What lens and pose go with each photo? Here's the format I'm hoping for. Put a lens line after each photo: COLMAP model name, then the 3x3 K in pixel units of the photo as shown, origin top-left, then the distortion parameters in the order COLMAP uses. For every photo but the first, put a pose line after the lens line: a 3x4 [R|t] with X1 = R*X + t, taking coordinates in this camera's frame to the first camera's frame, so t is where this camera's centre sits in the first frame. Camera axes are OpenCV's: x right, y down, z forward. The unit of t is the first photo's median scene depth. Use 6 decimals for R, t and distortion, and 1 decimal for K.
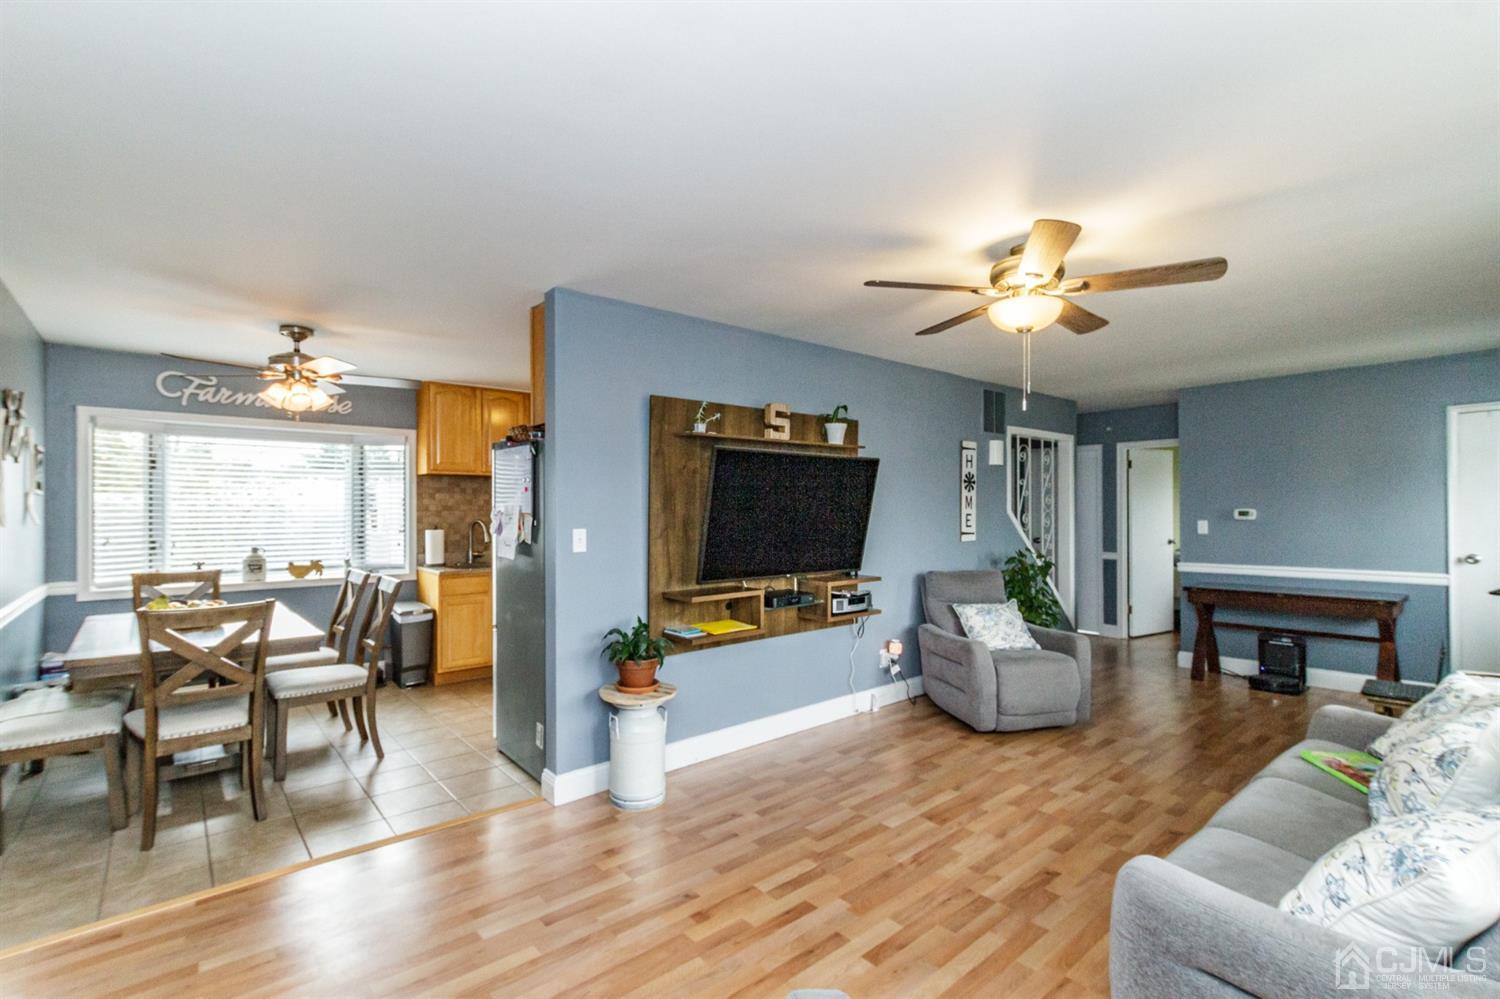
lens RADIAL K [[680.8, 0, 744.7], [0, 680.8, 509.8], [0, 0, 1]] dist [0.026226, -0.011104]
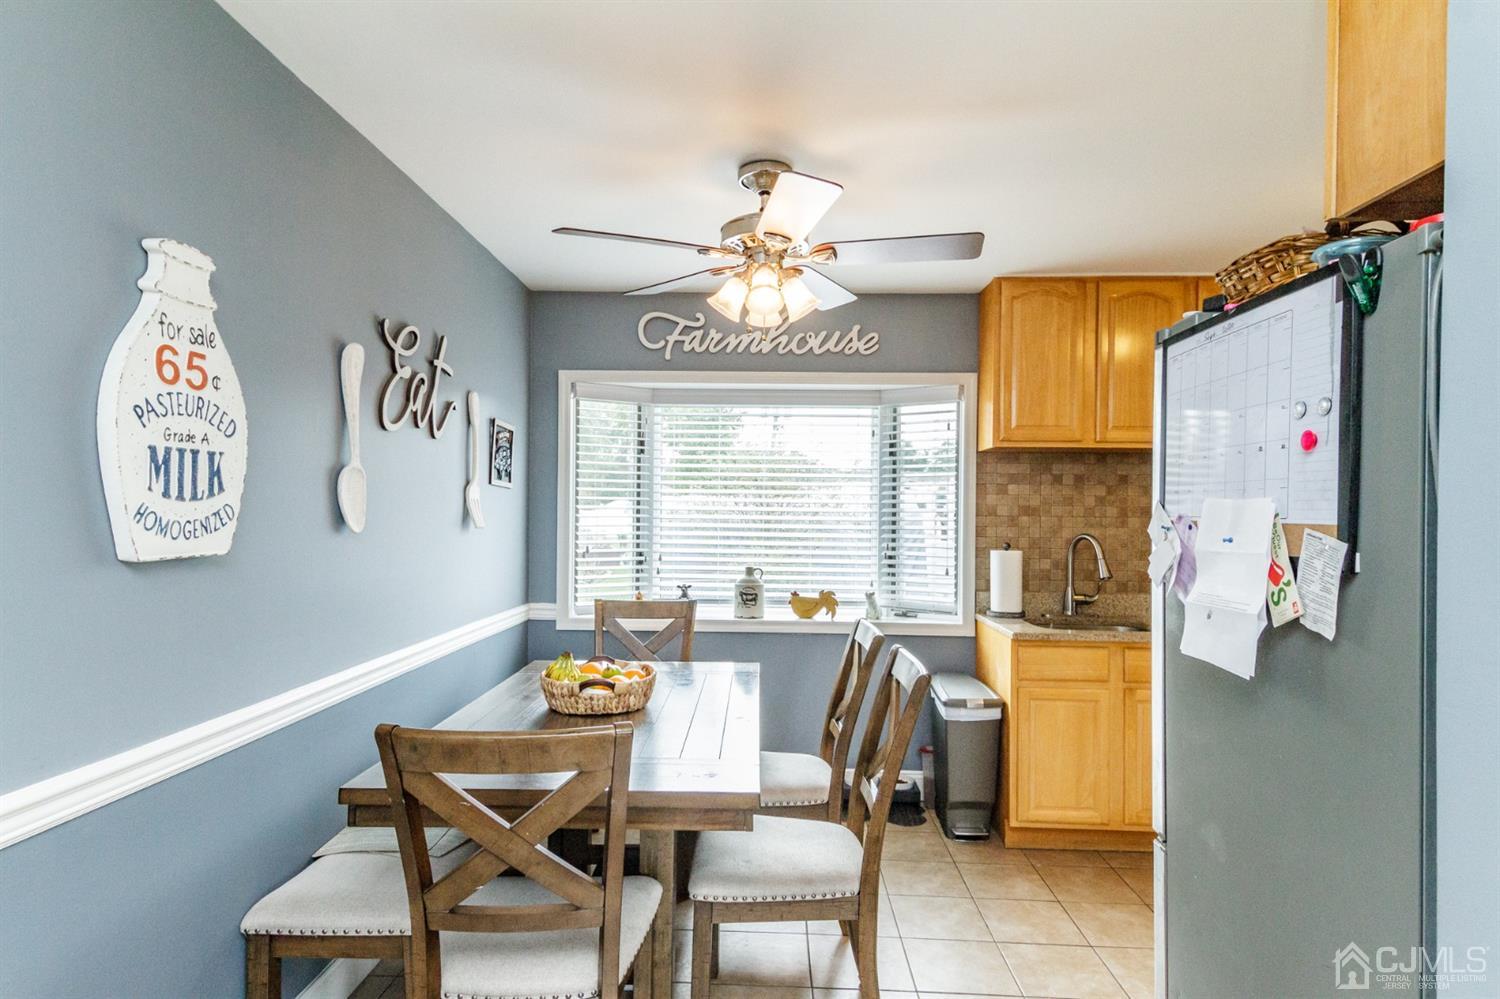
lens RADIAL K [[839.7, 0, 746.8], [0, 839.7, 511.9], [0, 0, 1]] dist [0.044827, 0.000223]
pose [[0.746625, 0.008737, -0.665188, -0.190384], [-0.012441, 0.999922, -0.000830, 0.002199], [0.665129, 0.008896, 0.746675, 0.427759]]
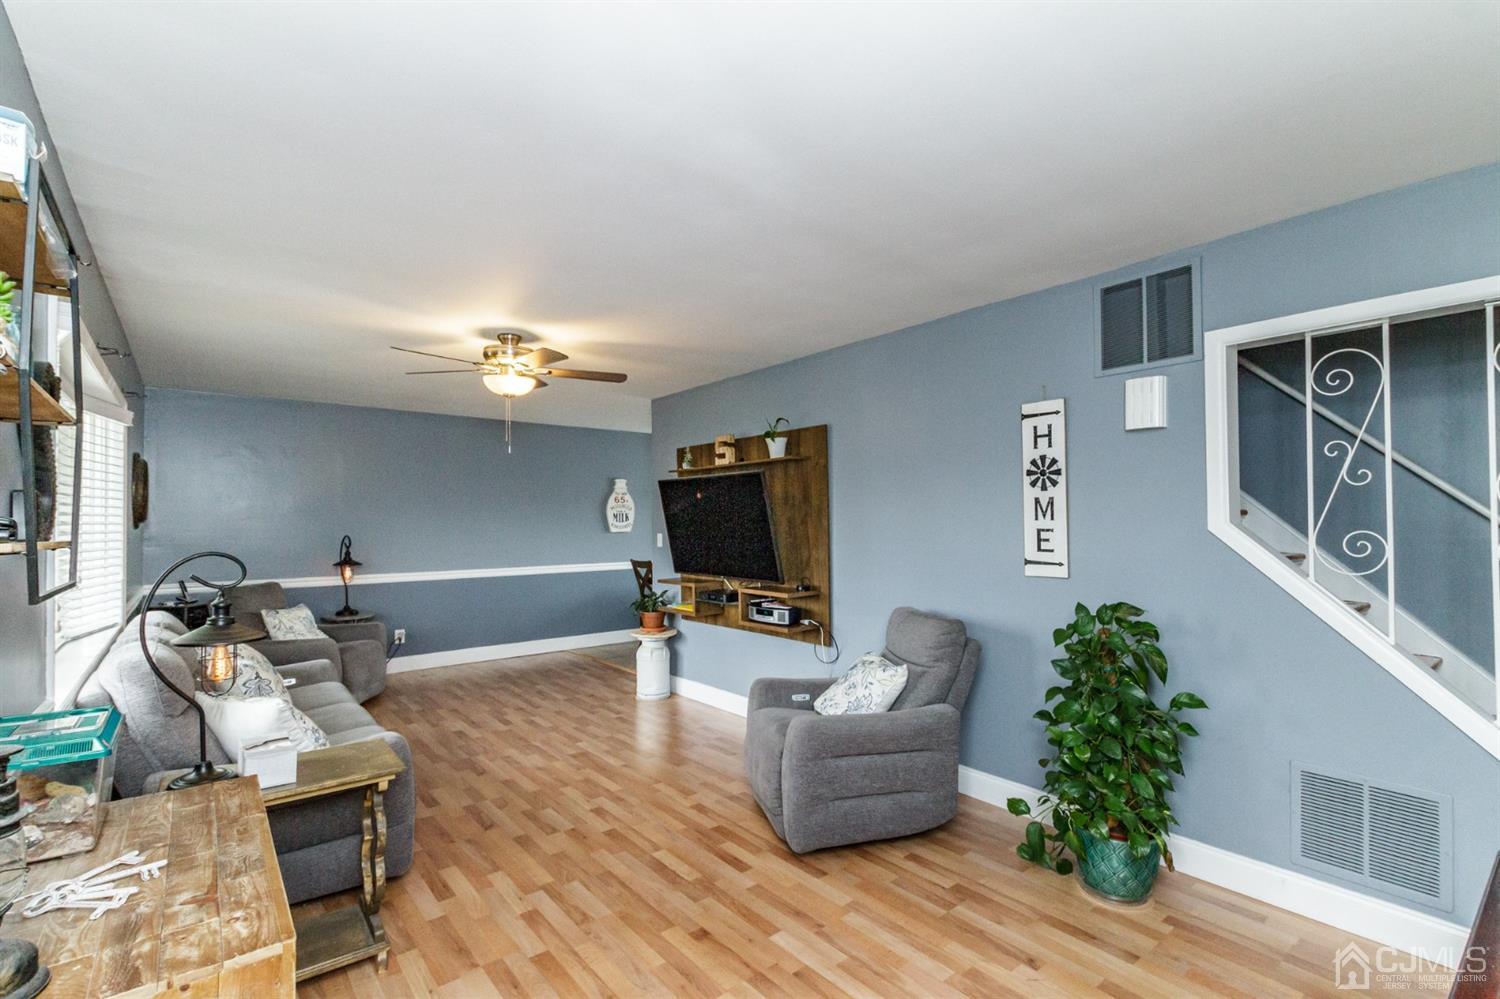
lens RADIAL K [[680.8, 0, 744.7], [0, 680.8, 509.8], [0, 0, 1]] dist [0.026226, -0.011104]
pose [[-0.030635, -0.015037, -0.999418, 1.043546], [0.006135, 0.999865, -0.015232, -0.003059], [0.999512, -0.006598, -0.030539, 0.886168]]
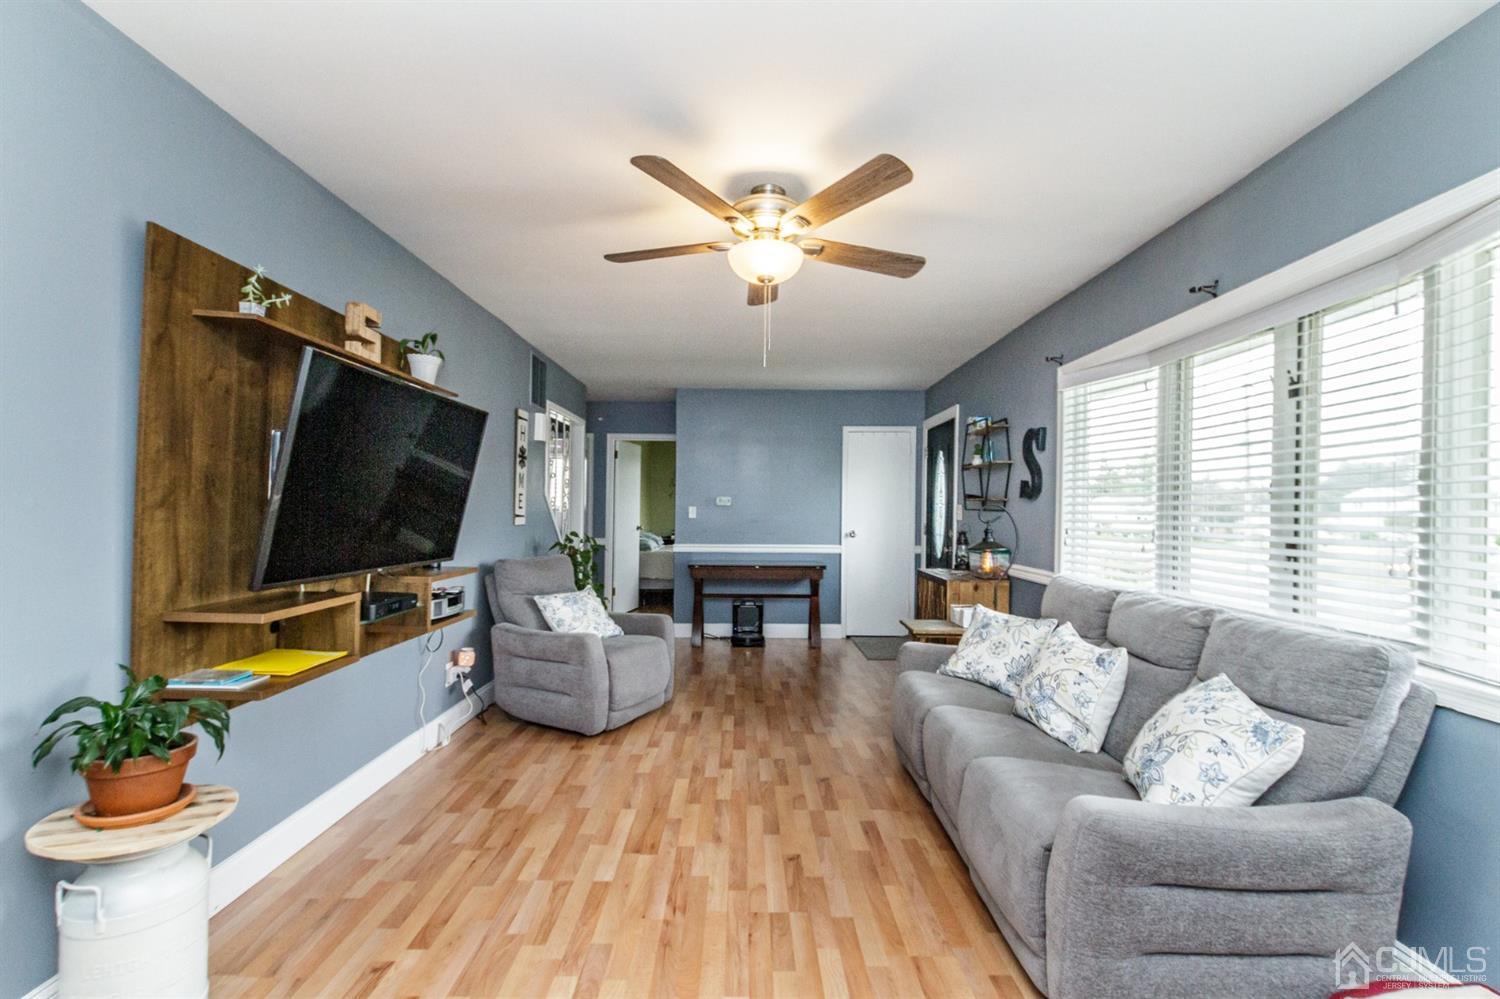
lens RADIAL K [[687.2, 0, 747.4], [0, 687.2, 512.8], [0, 0, 1]] dist [0.030145, -0.010401]
pose [[0.646451, 0.009102, 0.762901, -0.180853], [-0.015973, 0.999871, 0.001605, 0.028312], [-0.762788, -0.013223, 0.646513, 0.241181]]
